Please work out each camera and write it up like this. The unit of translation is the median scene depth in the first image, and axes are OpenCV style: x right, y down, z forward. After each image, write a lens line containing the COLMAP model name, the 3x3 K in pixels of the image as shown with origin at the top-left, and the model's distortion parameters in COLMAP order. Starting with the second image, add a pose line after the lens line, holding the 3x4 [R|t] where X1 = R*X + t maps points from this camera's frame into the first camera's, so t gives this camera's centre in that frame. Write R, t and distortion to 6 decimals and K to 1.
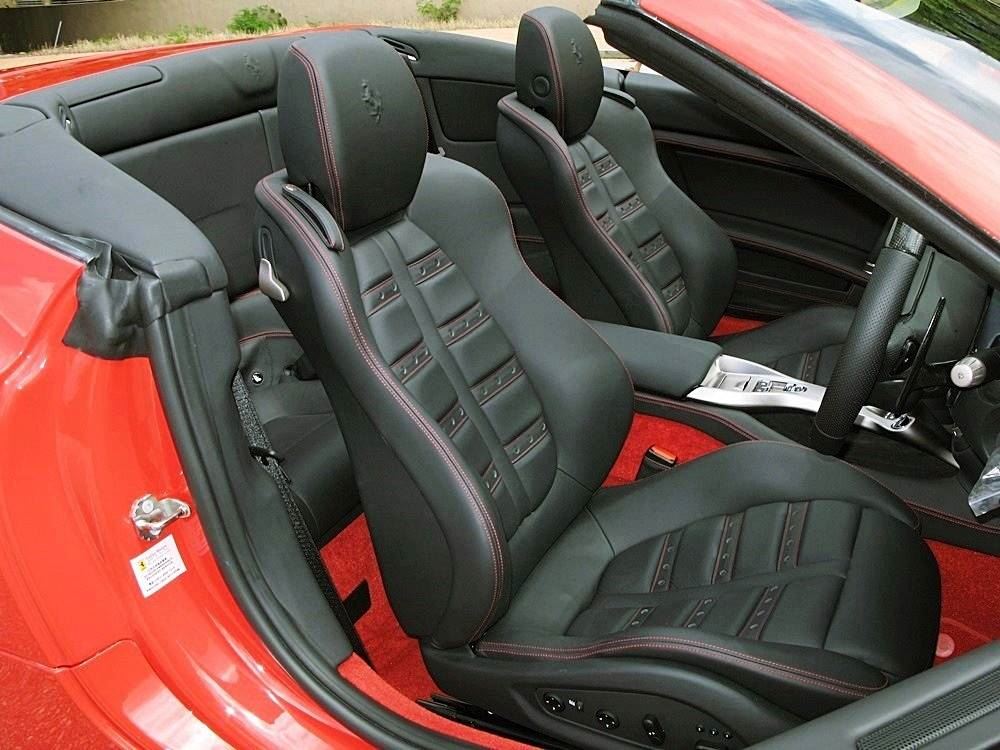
lens RADIAL K [[993.0, 0, 500.0], [0, 993.0, 375.0], [0, 0, 1]] dist [-0.180762, 0.248671]
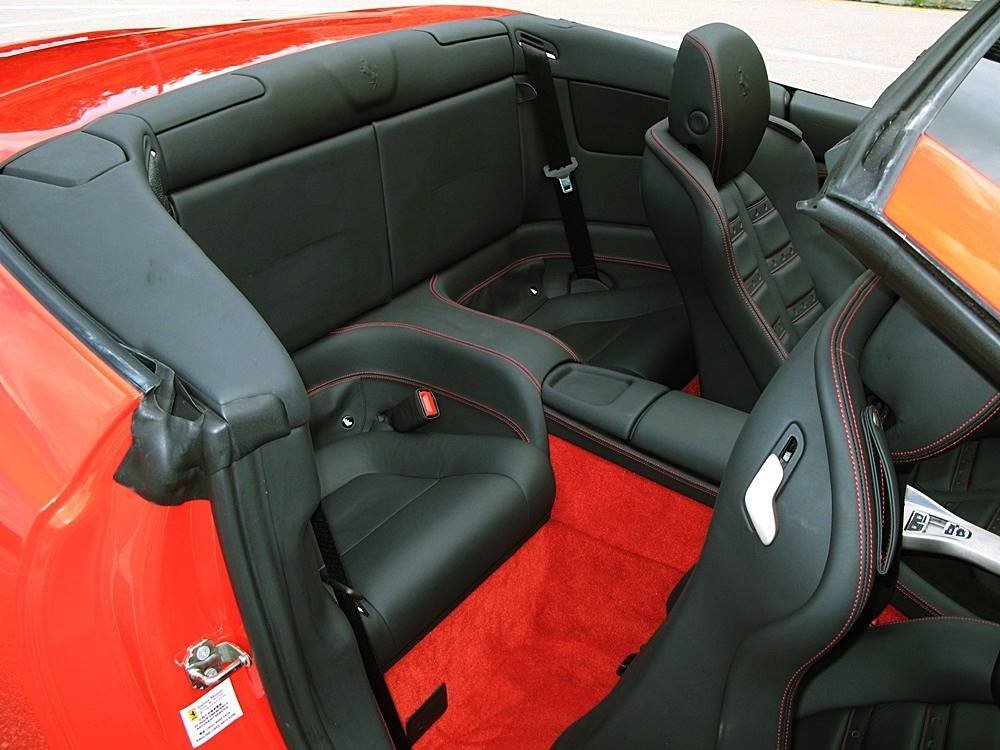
lens RADIAL K [[993.0, 0, 500.0], [0, 993.0, 375.0], [0, 0, 1]] dist [-0.180762, 0.248671]
pose [[0.989865, 0.105177, -0.095423, -0.039080], [-0.096221, 0.990906, 0.094055, -0.216426], [0.104448, -0.083920, 0.990983, 0.177466]]
